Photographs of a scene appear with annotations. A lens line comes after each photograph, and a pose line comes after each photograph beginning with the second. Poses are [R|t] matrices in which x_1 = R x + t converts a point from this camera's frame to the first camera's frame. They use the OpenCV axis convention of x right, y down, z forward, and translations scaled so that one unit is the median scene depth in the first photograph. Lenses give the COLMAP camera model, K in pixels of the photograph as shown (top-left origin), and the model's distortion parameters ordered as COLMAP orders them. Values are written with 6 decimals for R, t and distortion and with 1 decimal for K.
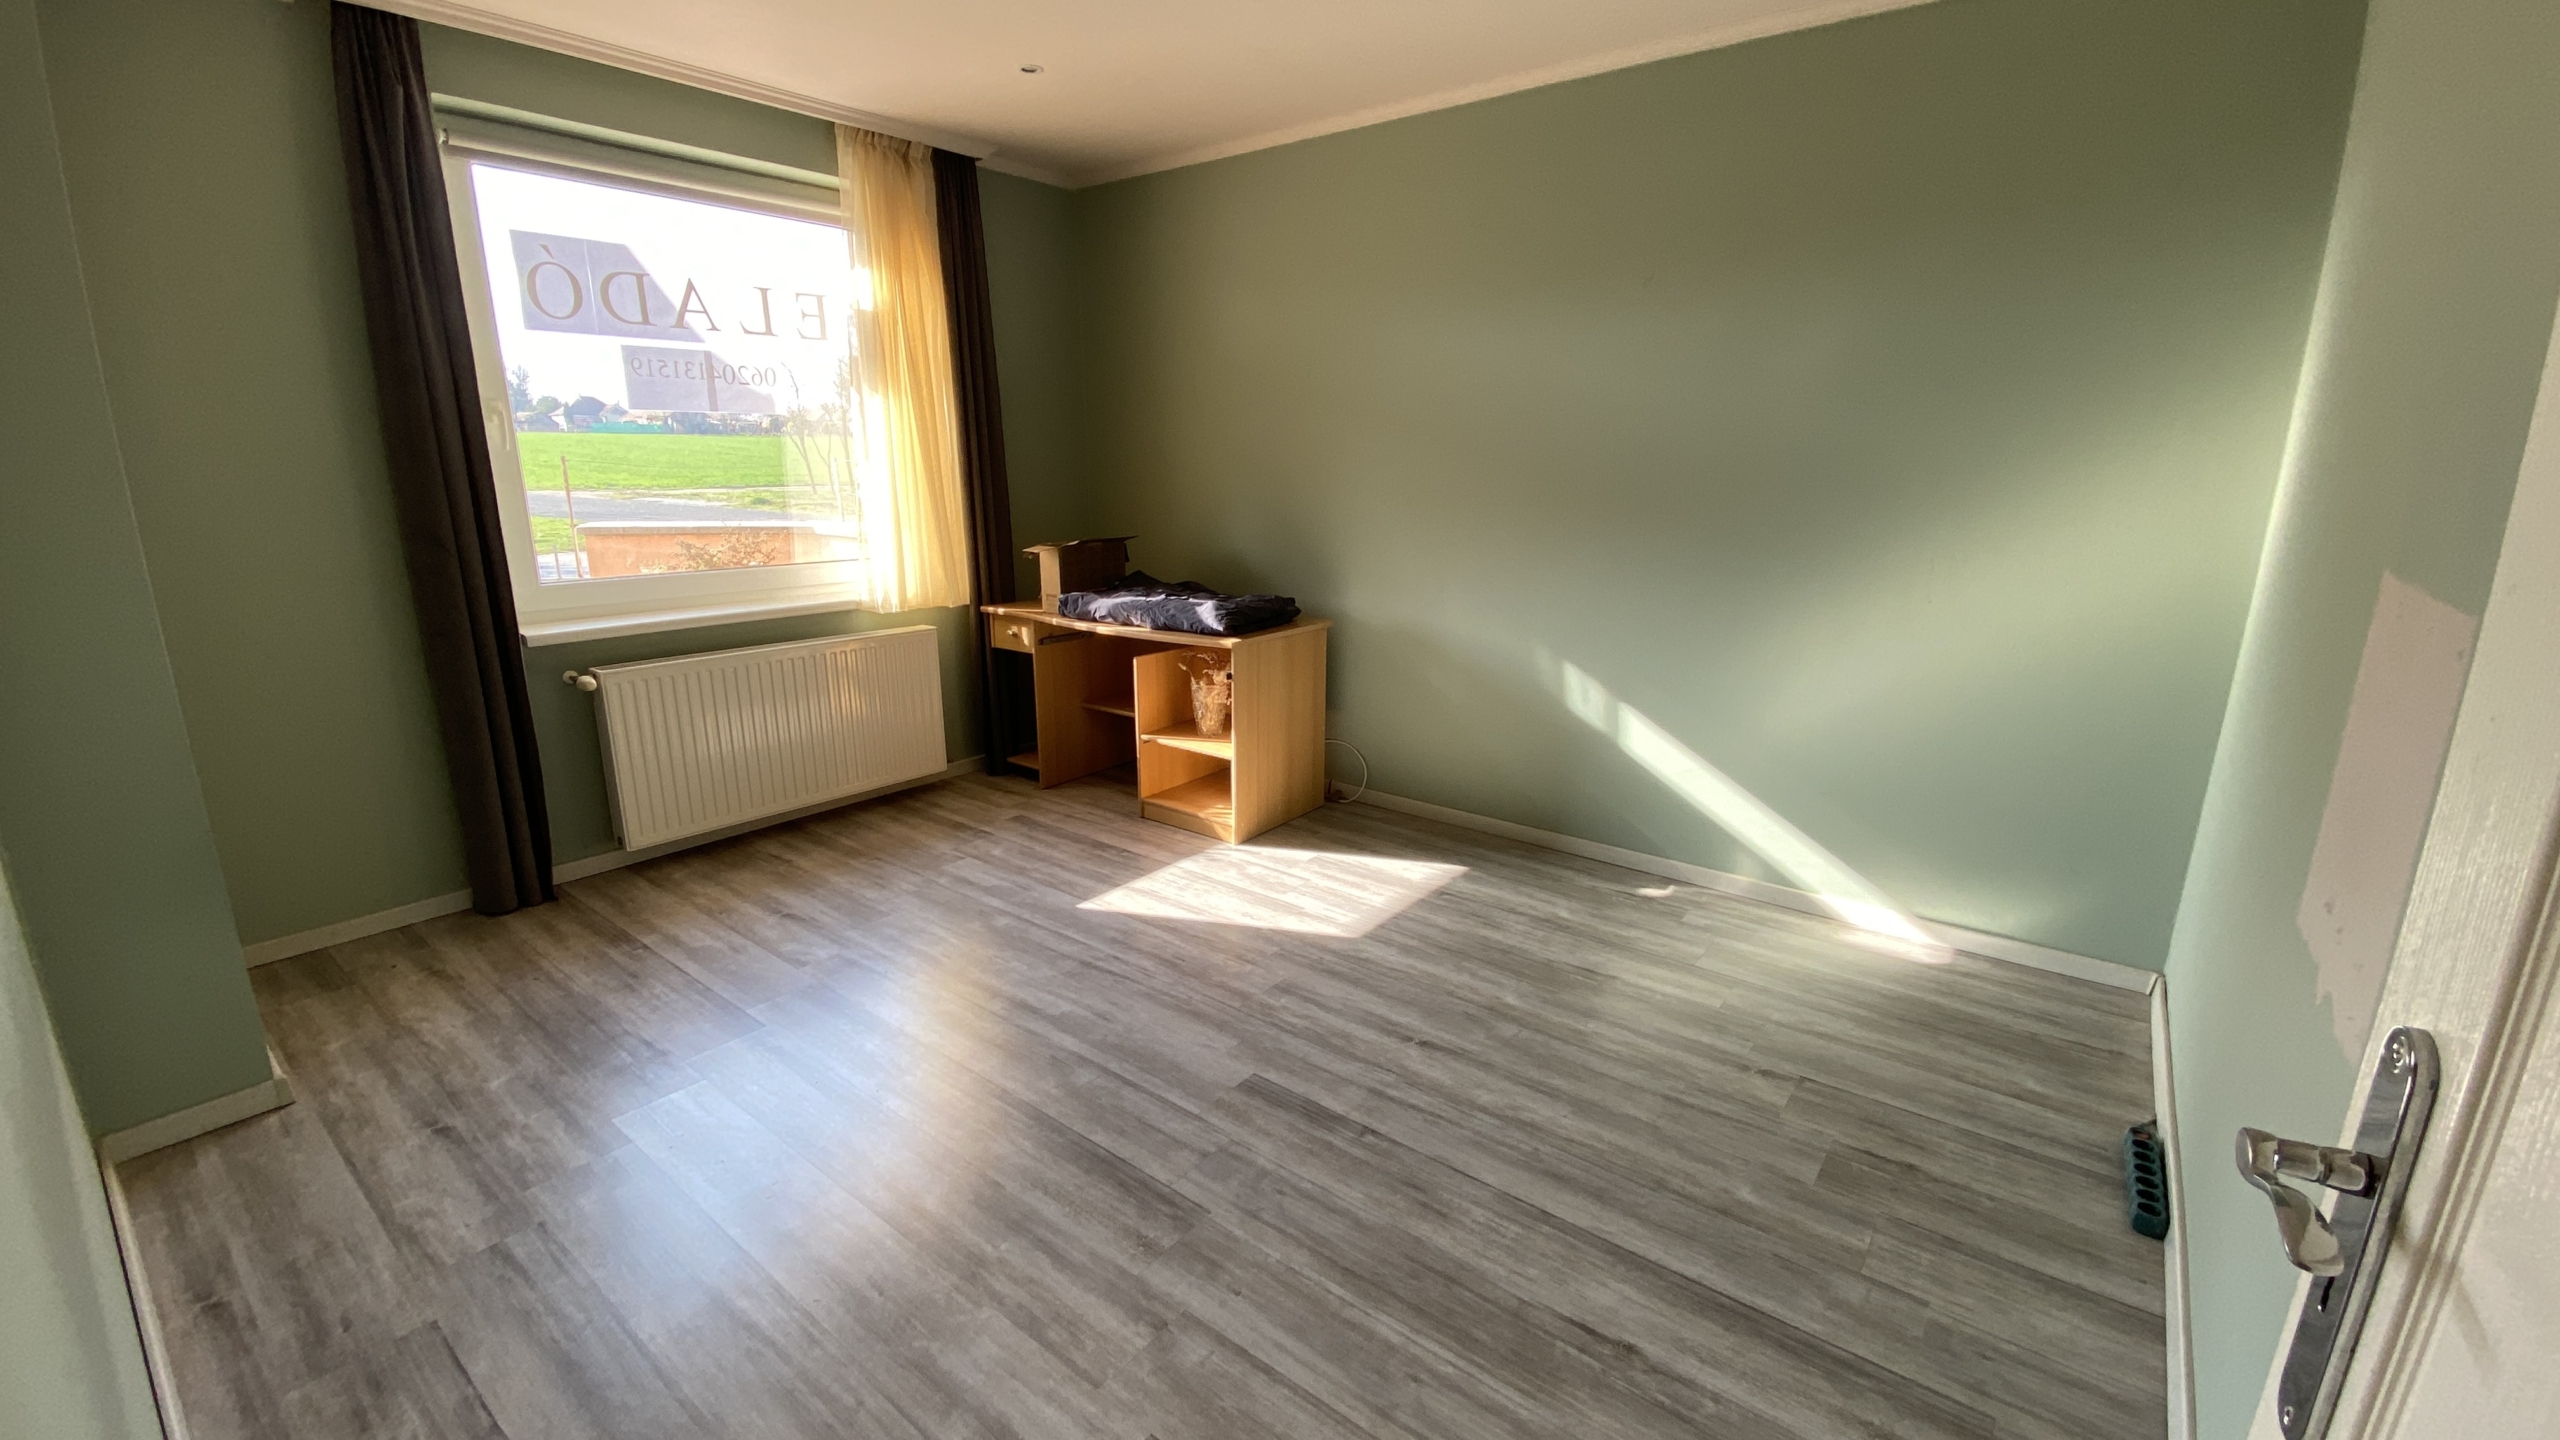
lens RADIAL K [[1045.1, 0, 1284.4], [0, 1045.1, 718.5], [0, 0, 1]] dist [-0.015347, -0.007973]
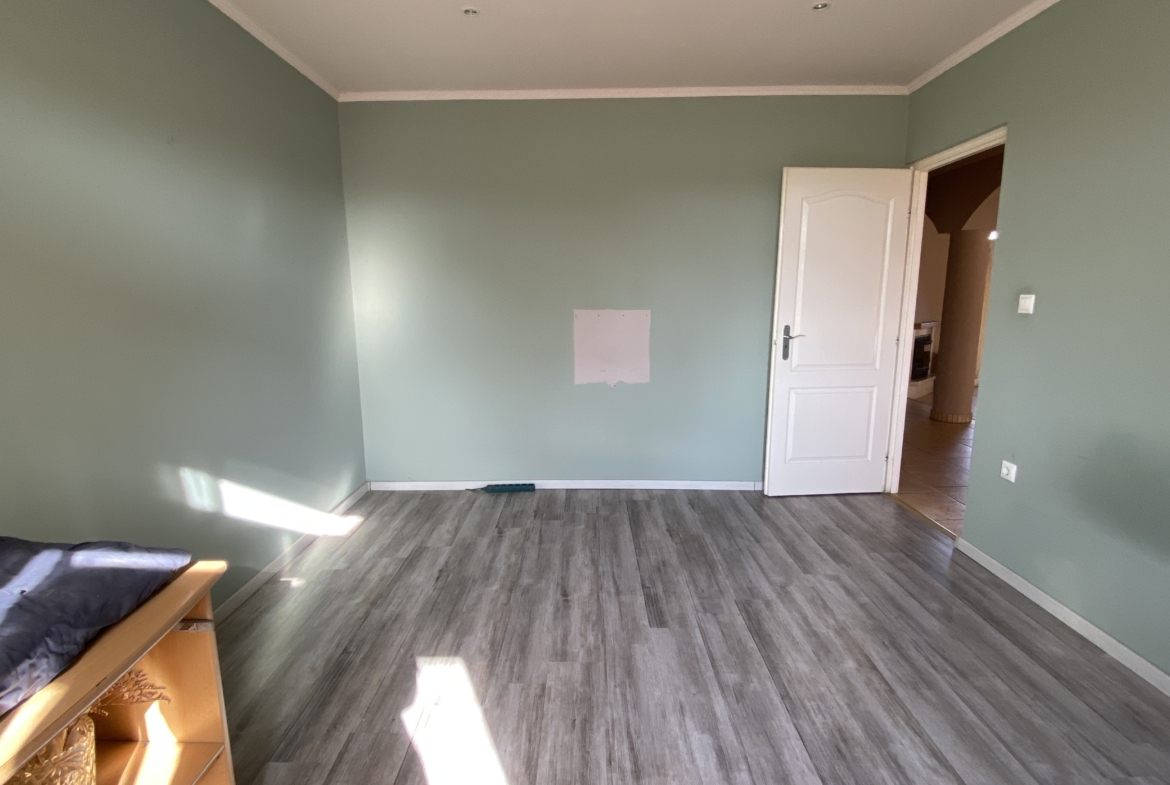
lens RADIAL K [[562.6, 0, 583.5], [0, 562.6, 391.4], [0, 0, 1]] dist [-0.004867, -0.000780]
pose [[-0.614827, -0.132713, 0.777416, -0.683393], [0.198426, 0.928000, 0.315346, -0.367606], [-0.763292, 0.348143, -0.544226, 1.565018]]
